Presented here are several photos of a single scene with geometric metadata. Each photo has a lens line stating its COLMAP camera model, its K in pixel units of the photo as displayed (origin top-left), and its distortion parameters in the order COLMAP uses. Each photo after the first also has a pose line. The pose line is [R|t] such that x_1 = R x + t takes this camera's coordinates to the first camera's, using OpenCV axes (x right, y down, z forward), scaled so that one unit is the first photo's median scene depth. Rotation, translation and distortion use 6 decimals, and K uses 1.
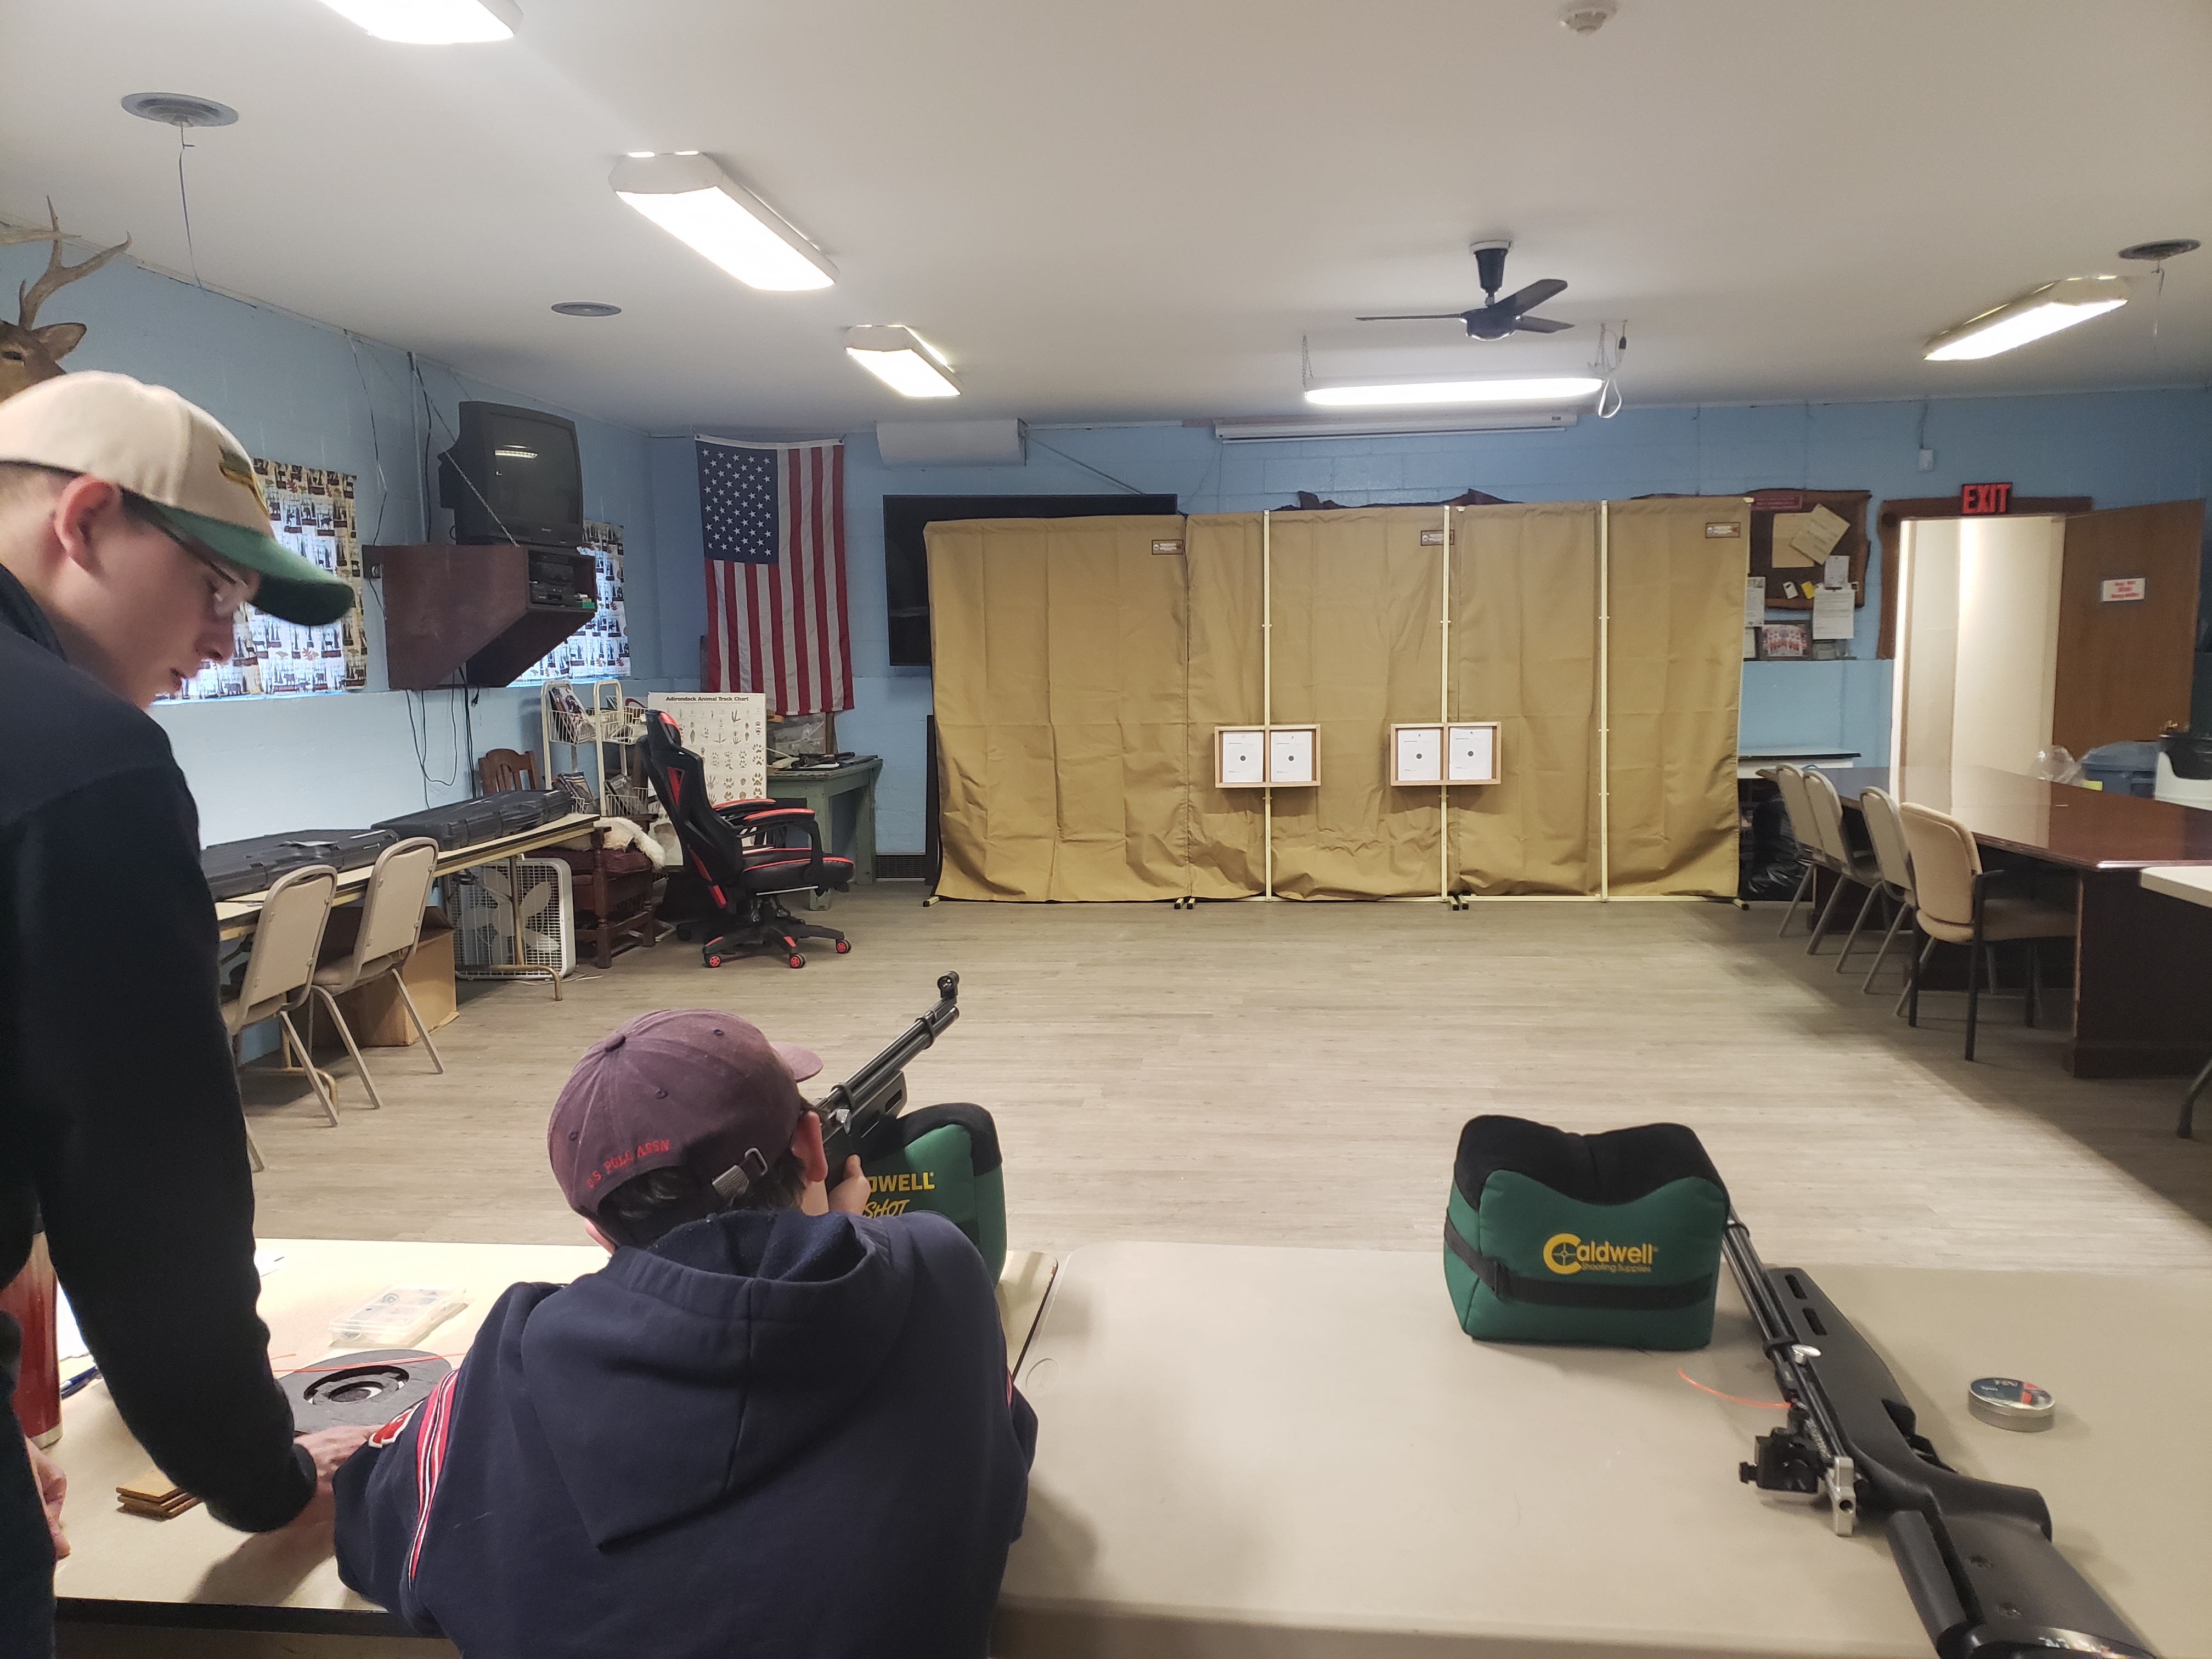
lens RADIAL K [[1773.2, 0, 1102.2], [0, 1773.2, 851.6], [0, 0, 1]] dist [0.083811, -0.075614]
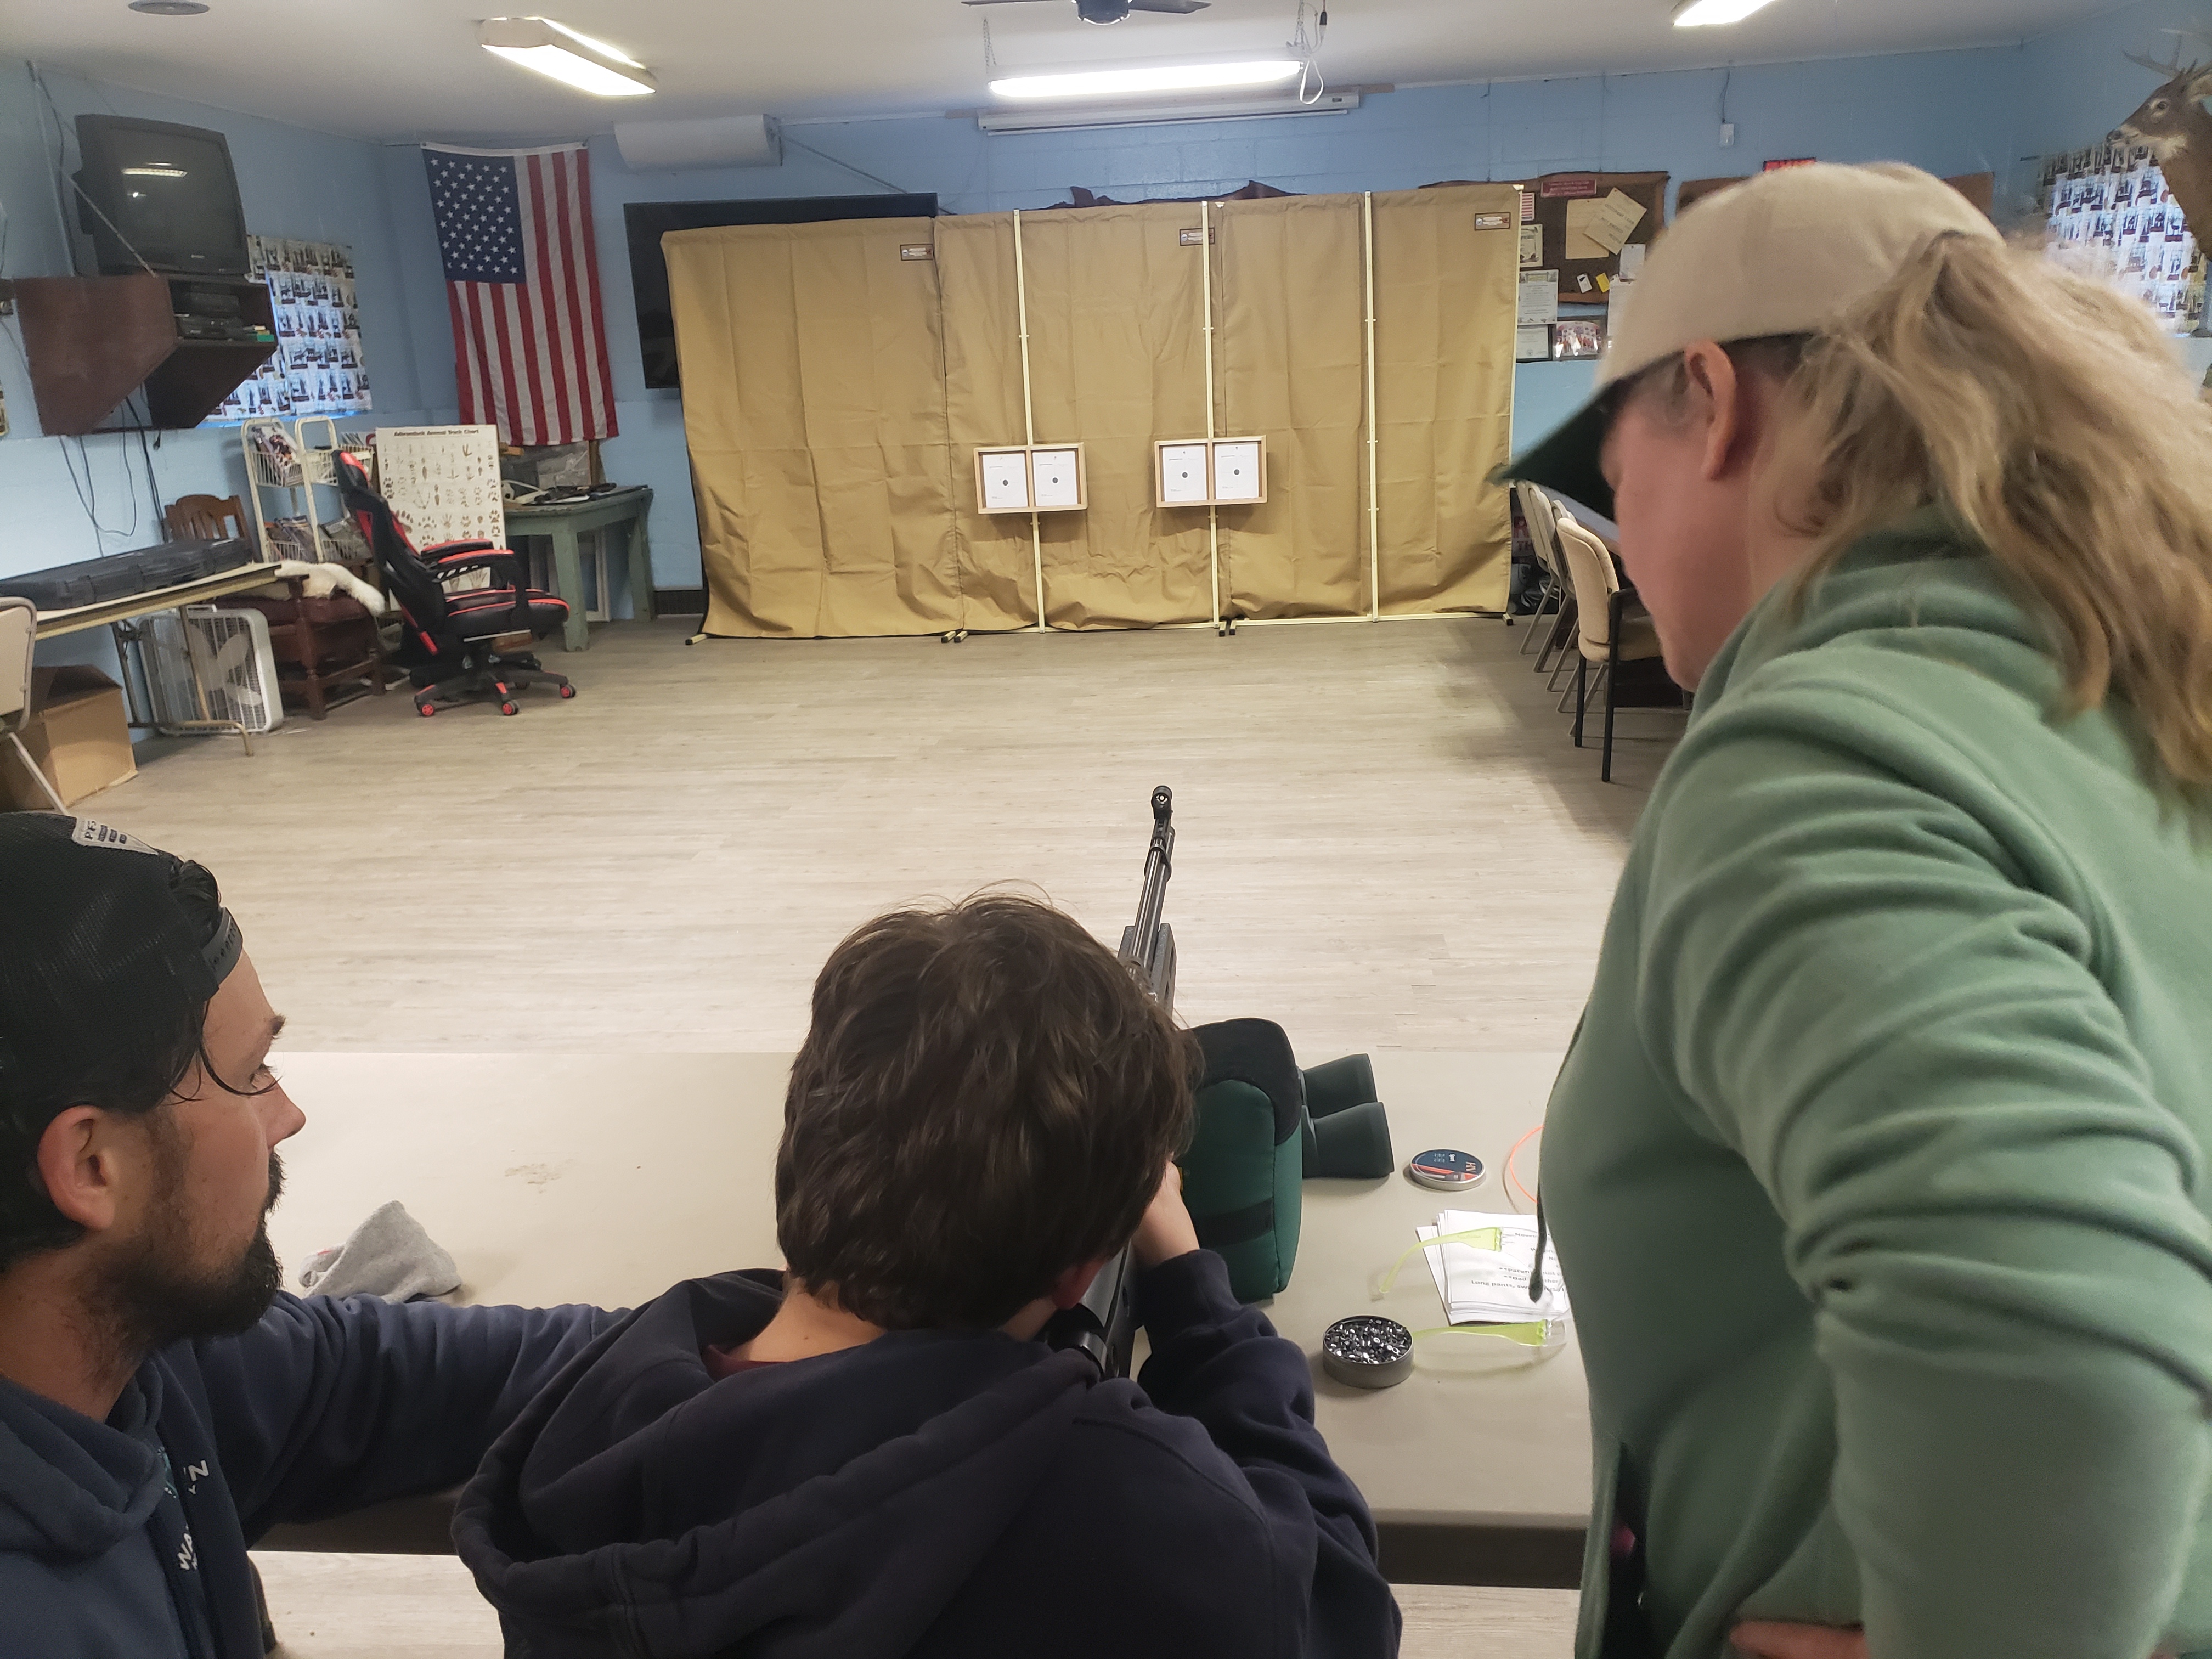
lens RADIAL K [[1773.2, 0, 1122.9], [0, 1773.2, 839.3], [0, 0, 1]] dist [0.083811, -0.075614]
pose [[0.999575, -0.028598, -0.005604, 0.144793], [0.029119, 0.987767, 0.153191, -0.007411], [0.001154, -0.153290, 0.988181, 0.013060]]
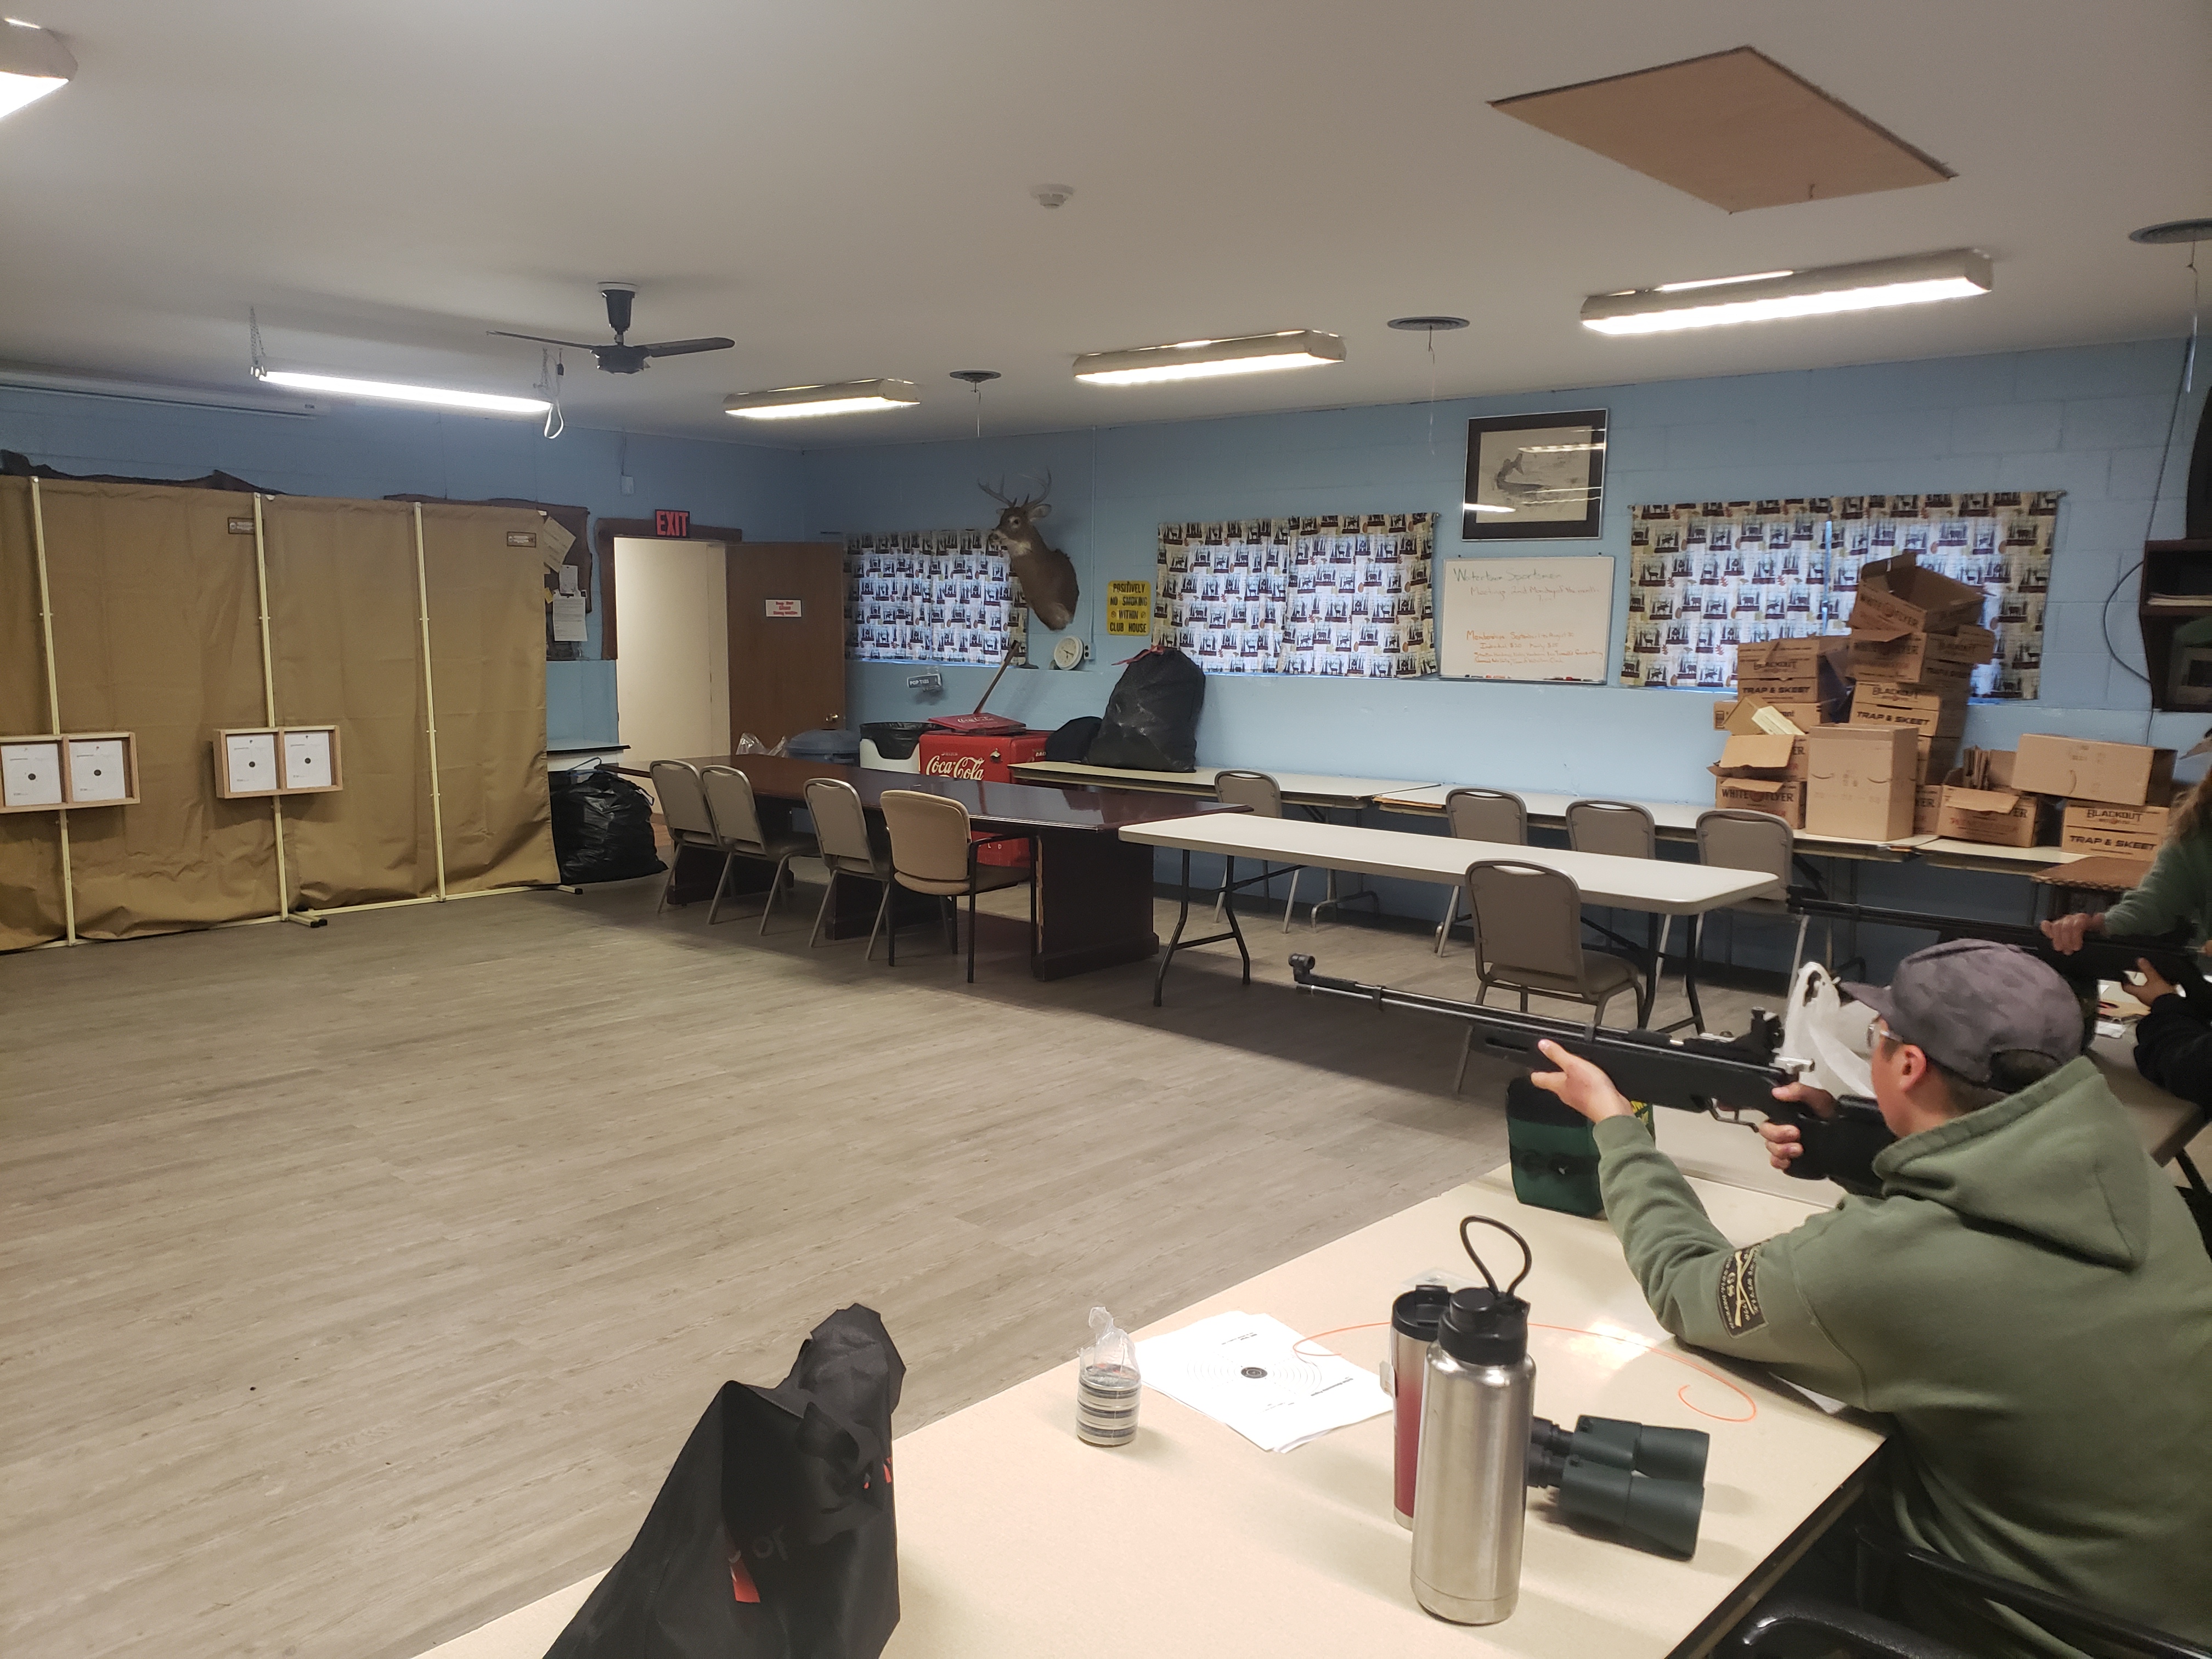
lens RADIAL K [[1773.2, 0, 1128.8], [0, 1773.2, 847.6], [0, 0, 1]] dist [0.083811, -0.075614]
pose [[0.559359, -0.085195, 0.824536, -0.336200], [0.070769, 0.995981, 0.054900, -0.030162], [-0.825899, 0.027642, 0.563140, 0.109913]]
